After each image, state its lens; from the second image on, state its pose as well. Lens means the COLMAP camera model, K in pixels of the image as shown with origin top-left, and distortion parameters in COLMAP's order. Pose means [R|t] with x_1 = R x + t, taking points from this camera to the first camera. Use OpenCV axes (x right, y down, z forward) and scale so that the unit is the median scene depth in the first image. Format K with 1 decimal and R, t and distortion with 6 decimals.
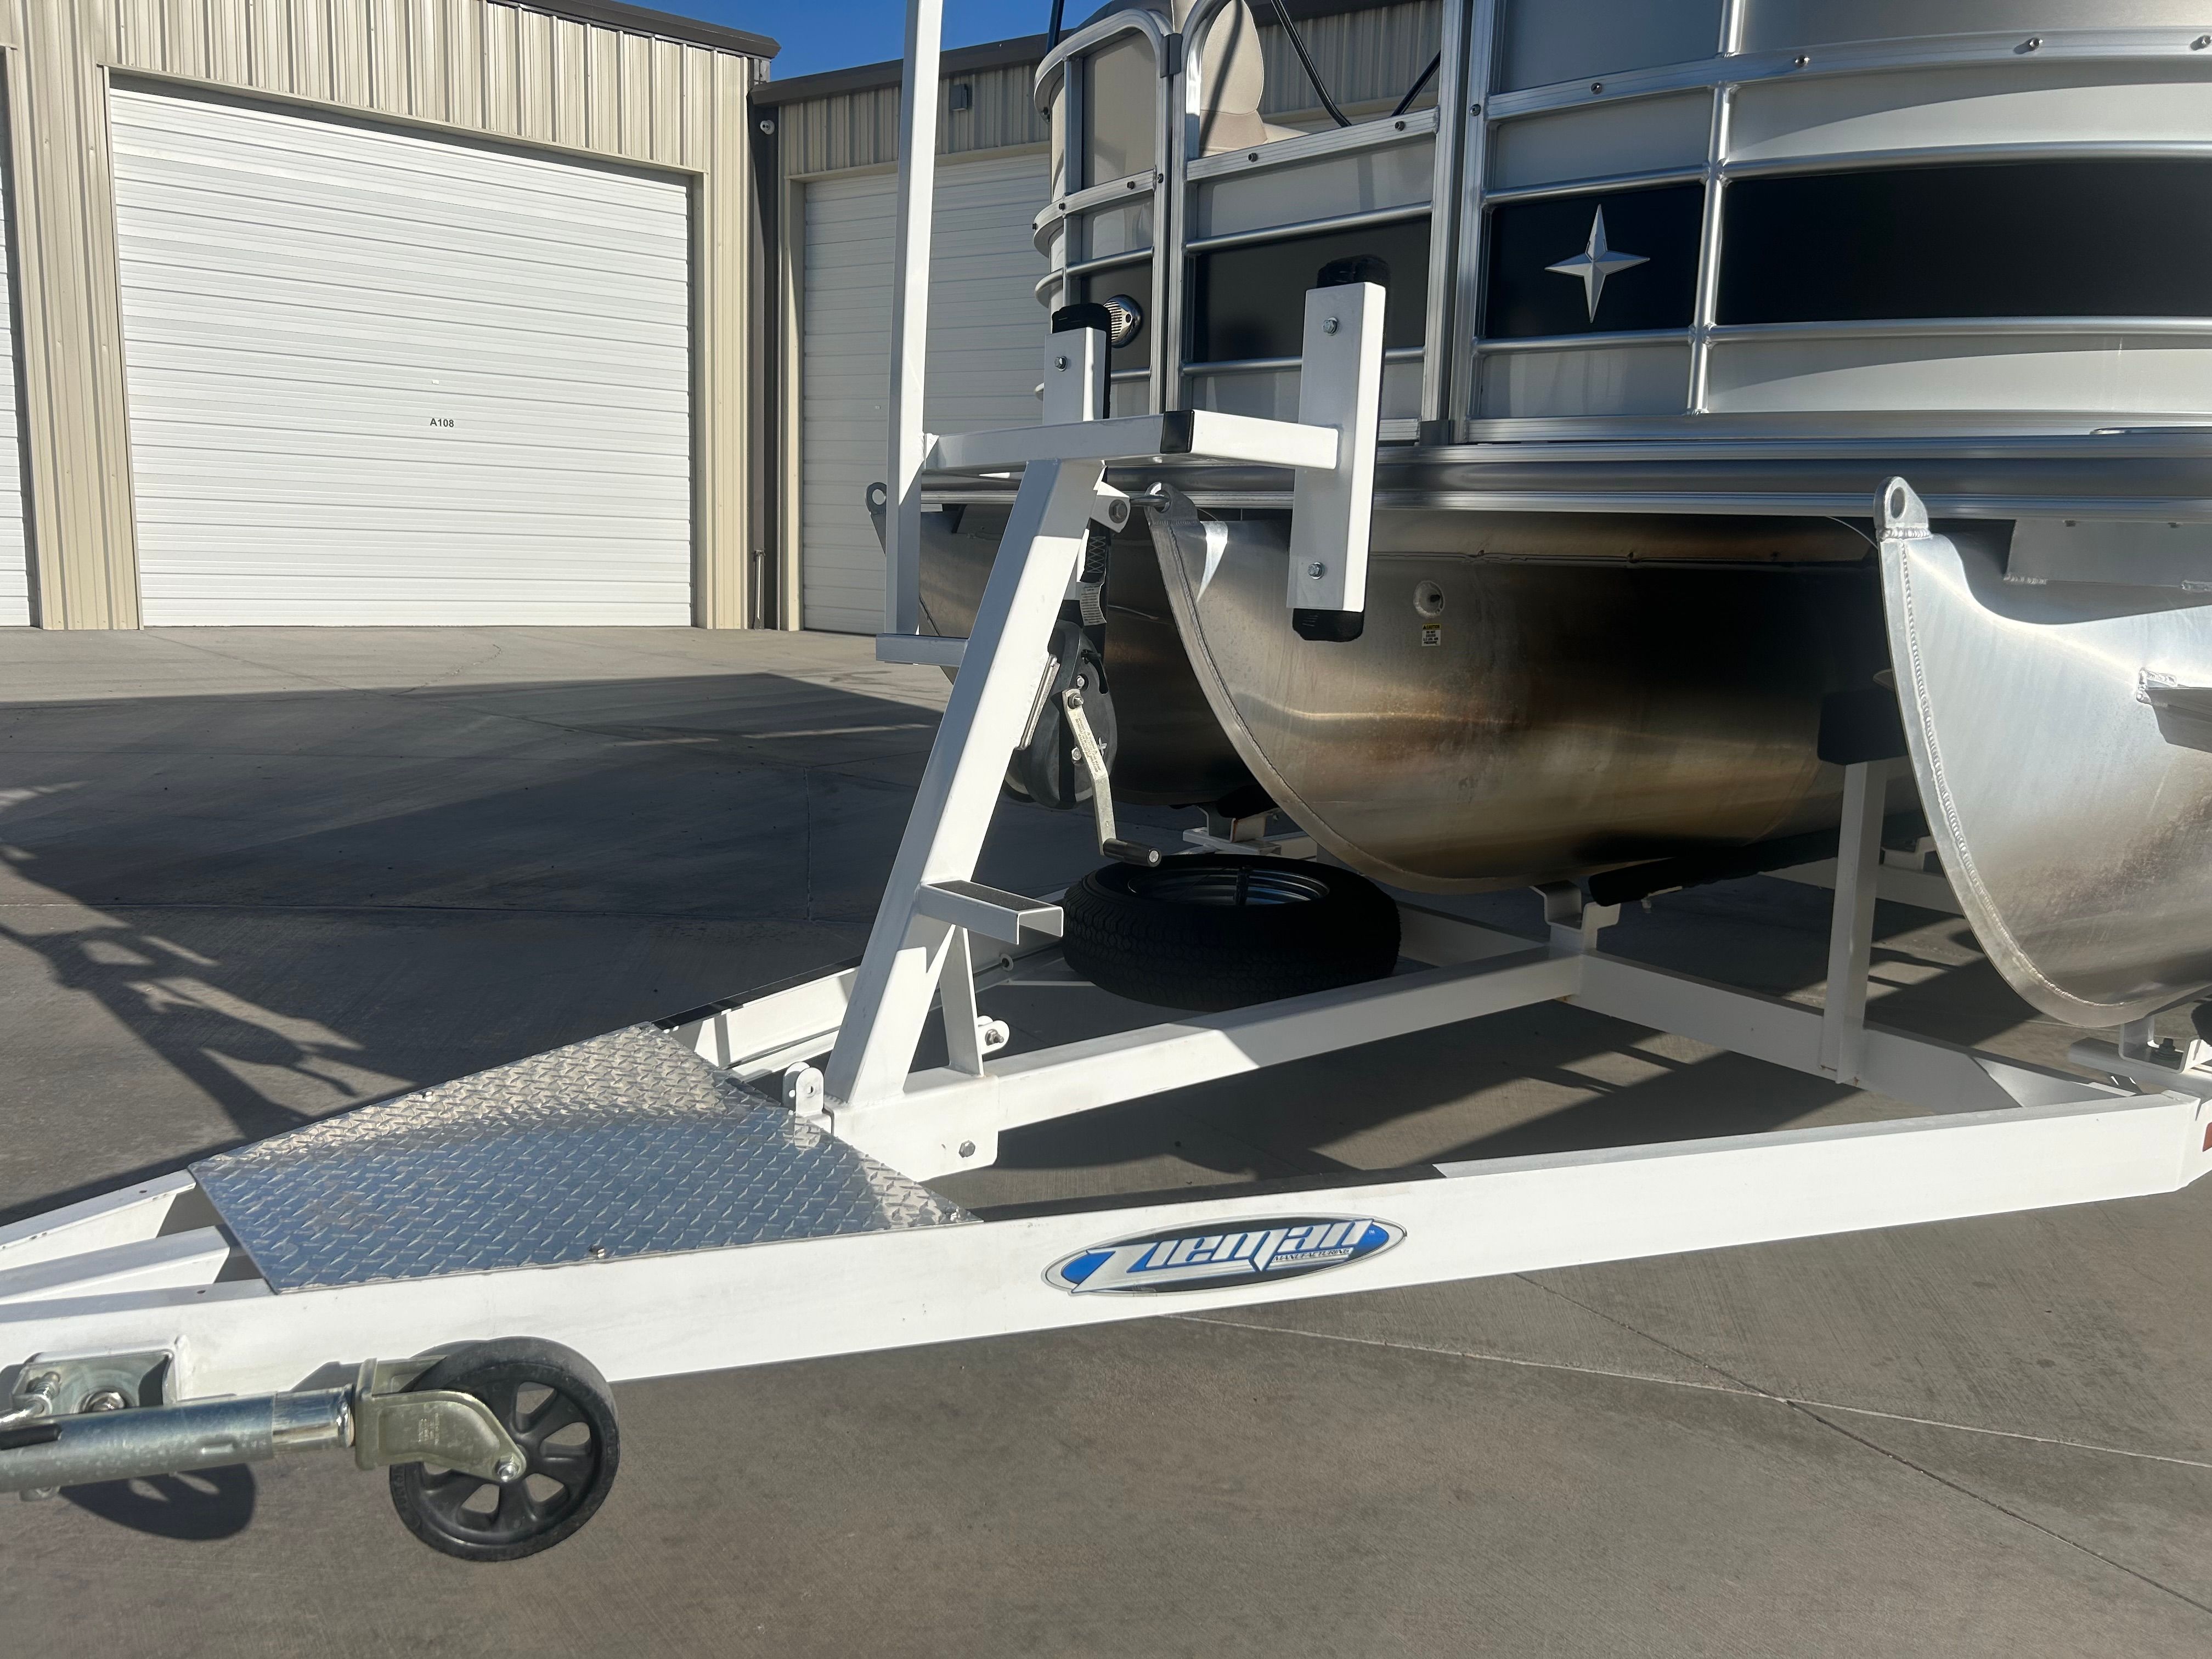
lens RADIAL K [[1672.6, 0, 1090.0], [0, 1672.6, 821.6], [0, 0, 1]] dist [0.031128, -0.026267]
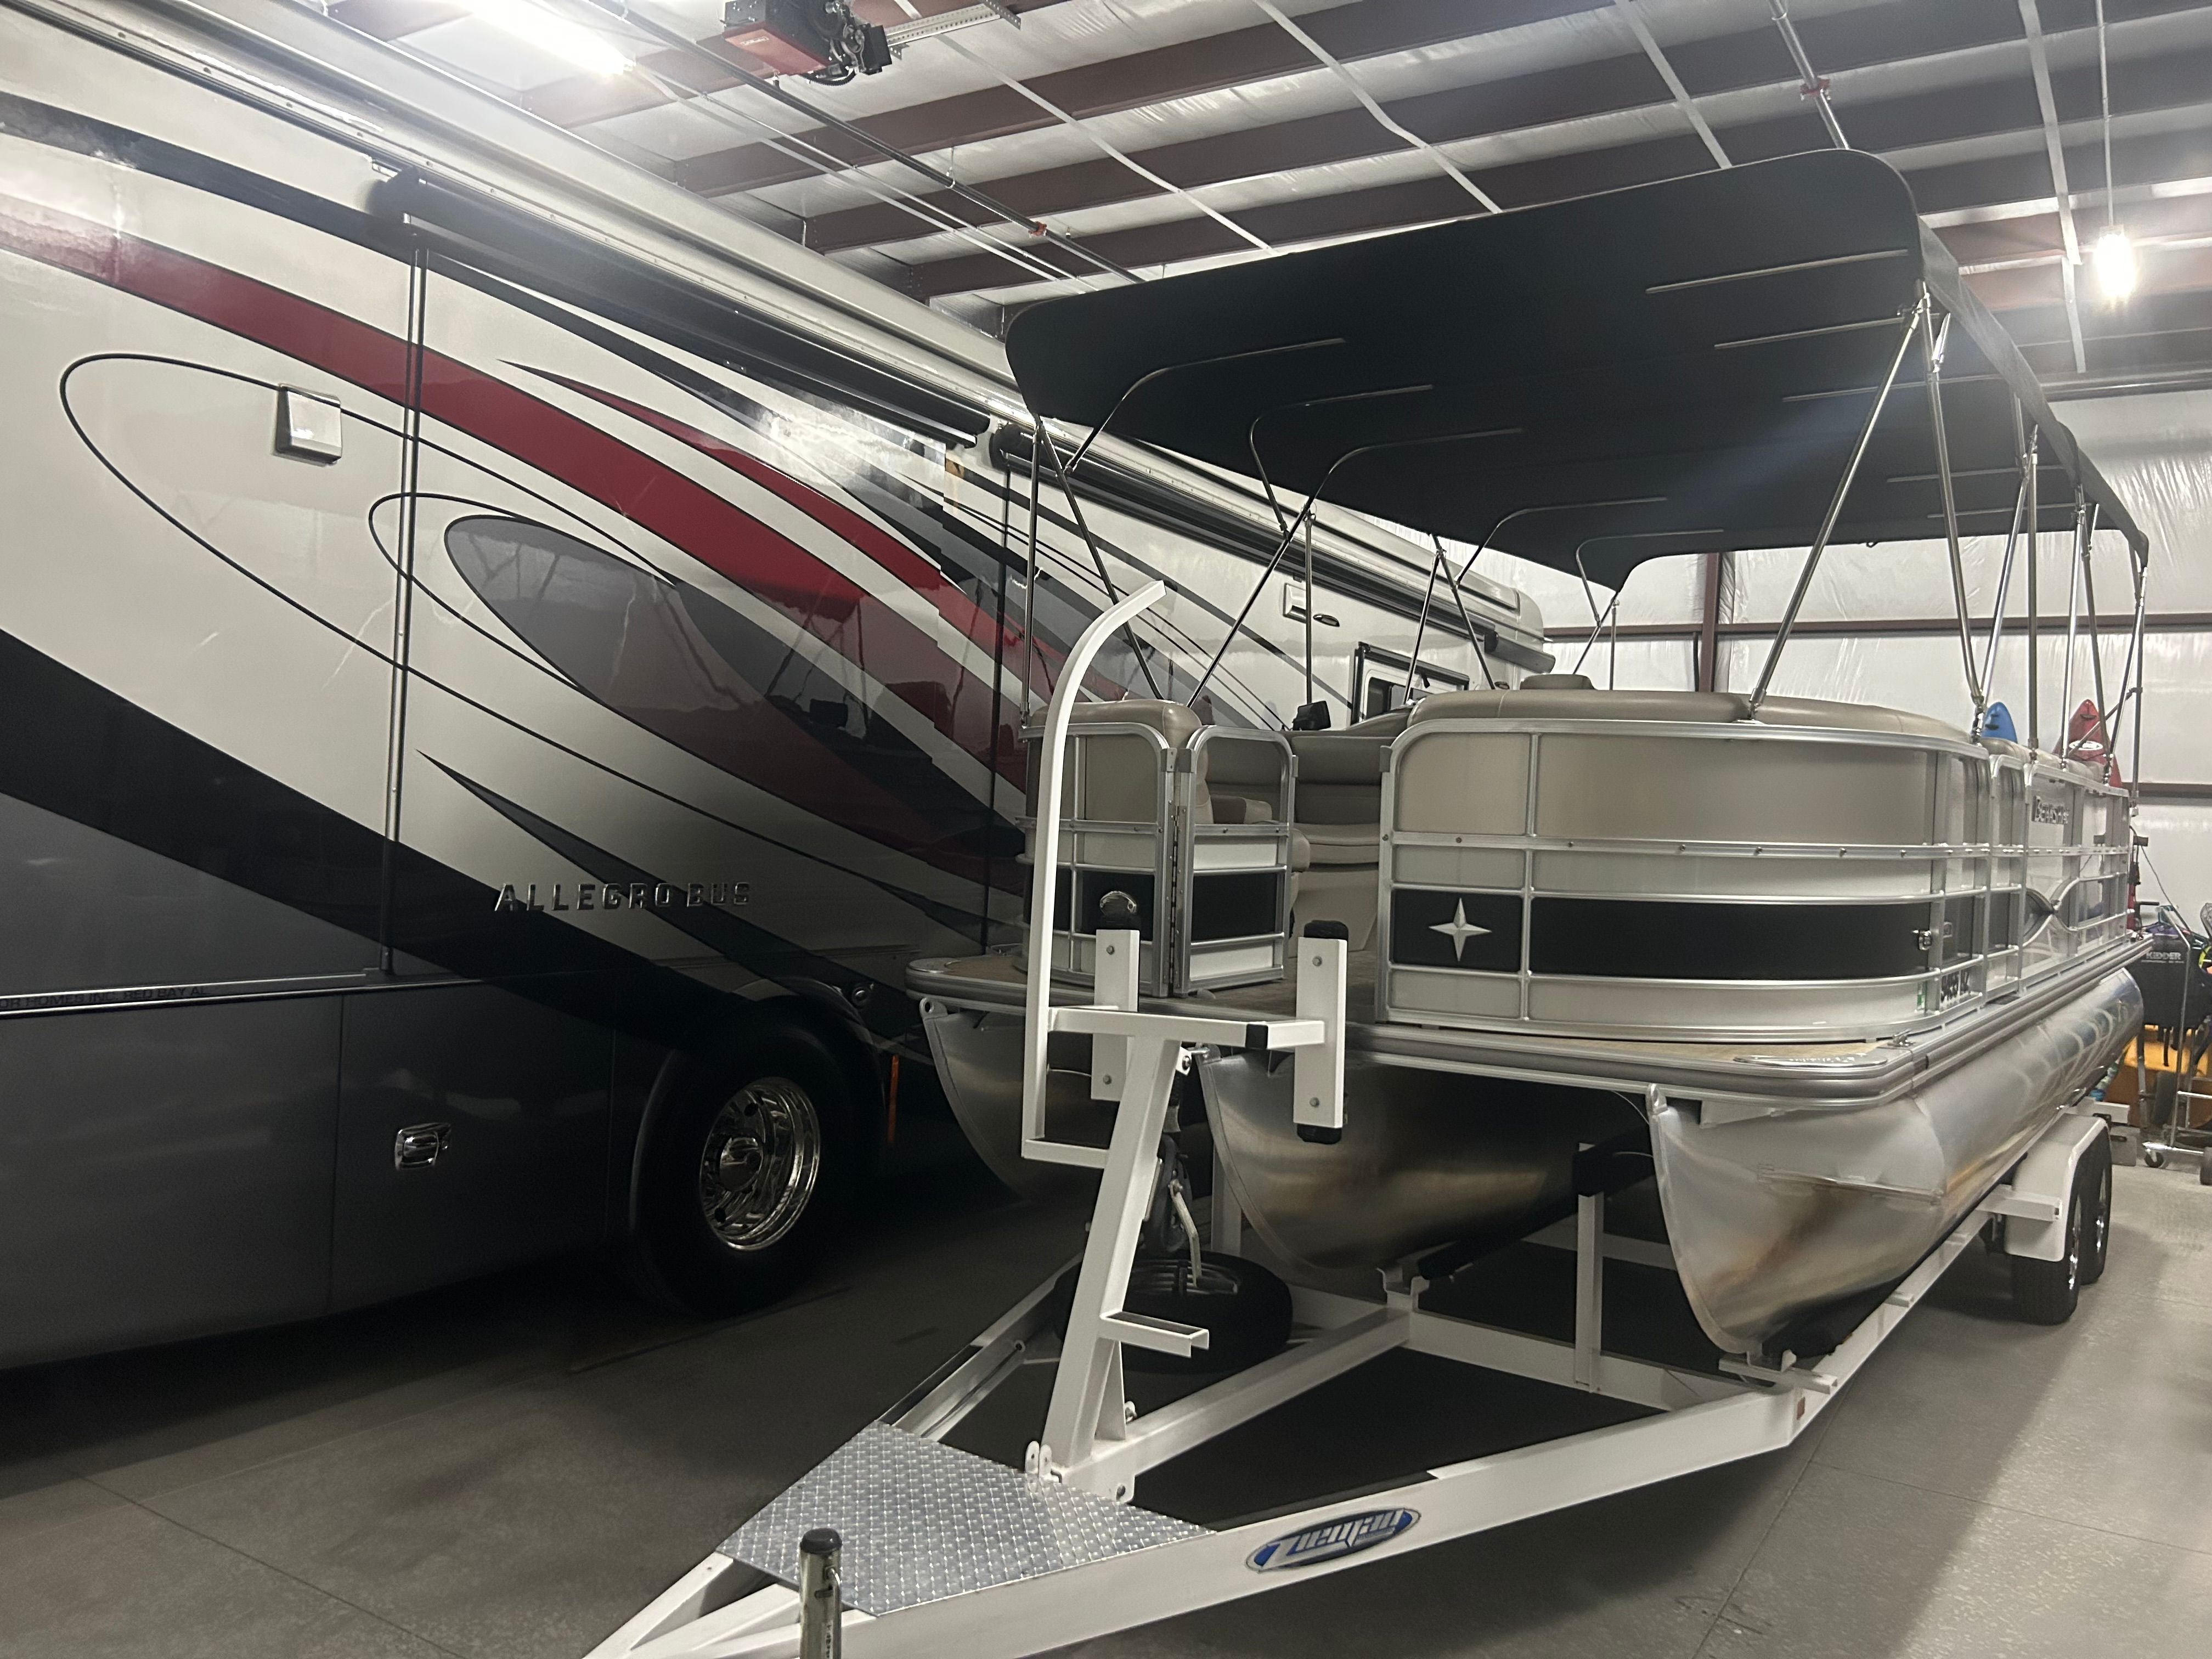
lens RADIAL K [[1672.6, 0, 1101.8], [0, 1672.6, 823.2], [0, 0, 1]] dist [0.031128, -0.026267]
pose [[0.963903, 0.006258, 0.266179, -0.493733], [0.039630, 0.985215, -0.166676, -0.148290], [-0.263287, 0.171209, 0.949404, -0.554202]]
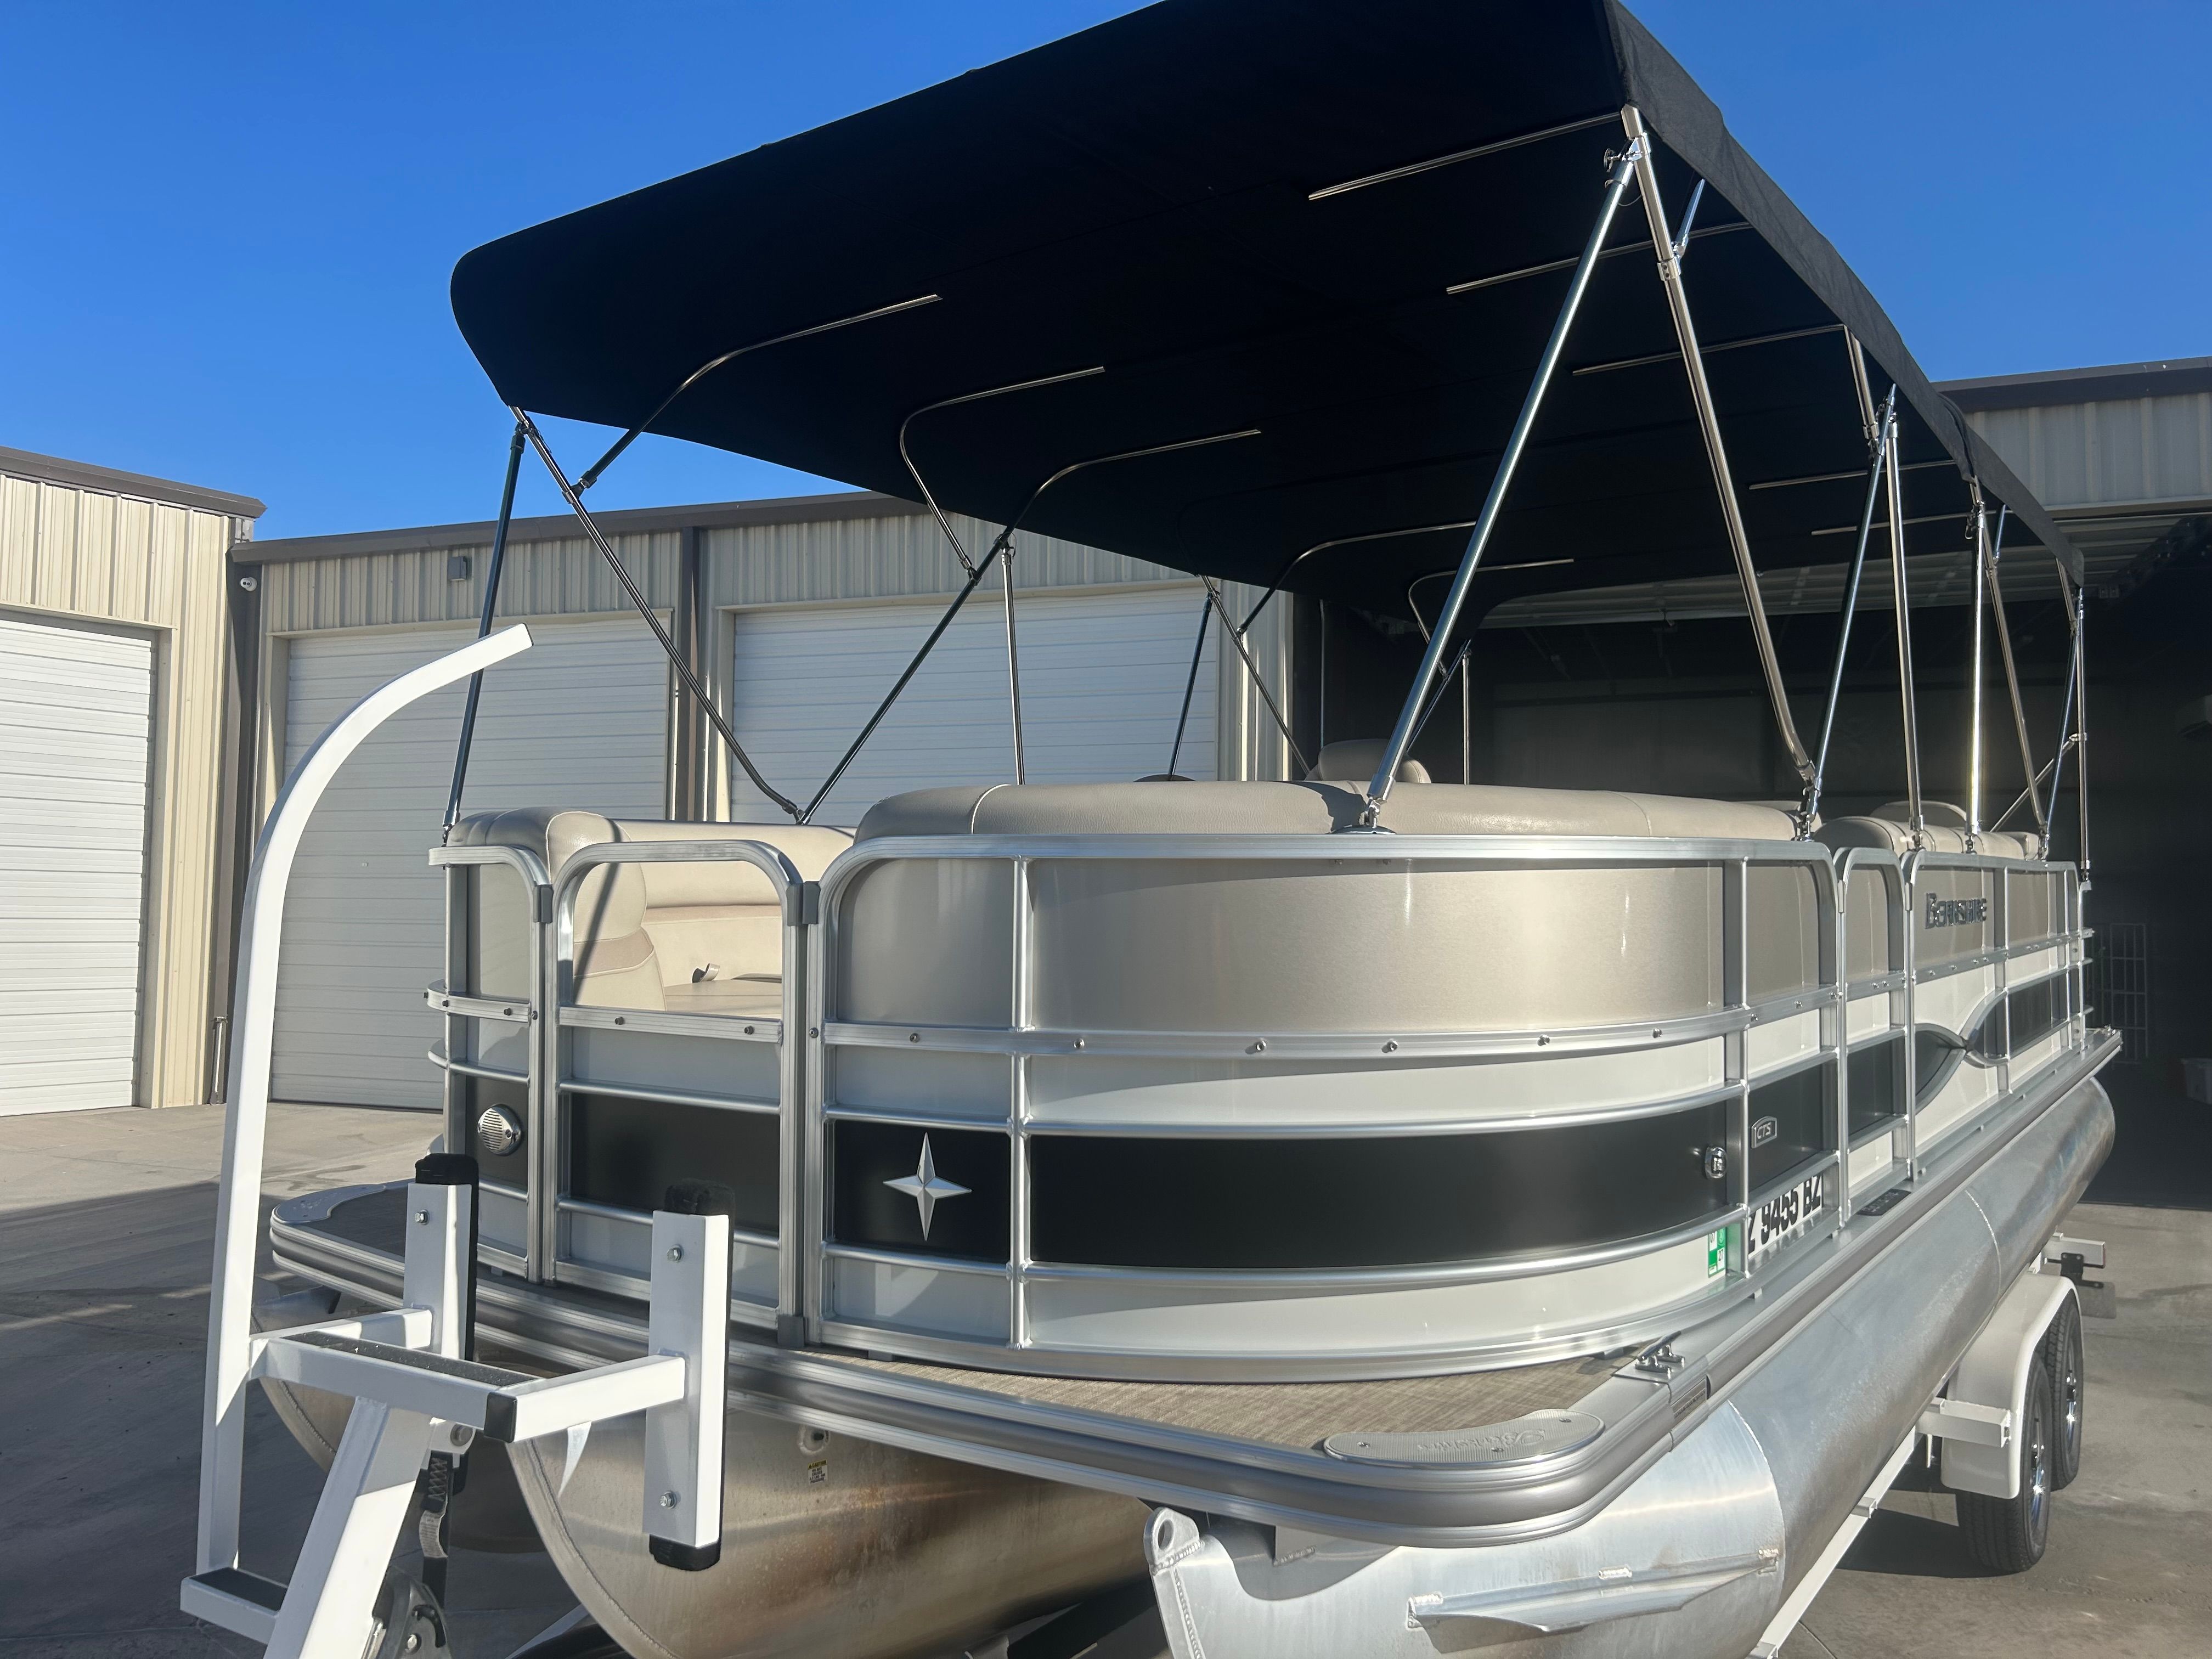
lens RADIAL K [[1672.6, 0, 1103.8], [0, 1672.6, 811.7], [0, 0, 1]] dist [0.031128, -0.026267]
pose [[0.961798, -0.009841, 0.273582, 0.110219], [0.070897, 0.974214, -0.214199, -0.300417], [-0.264419, 0.225413, 0.937695, -0.075828]]
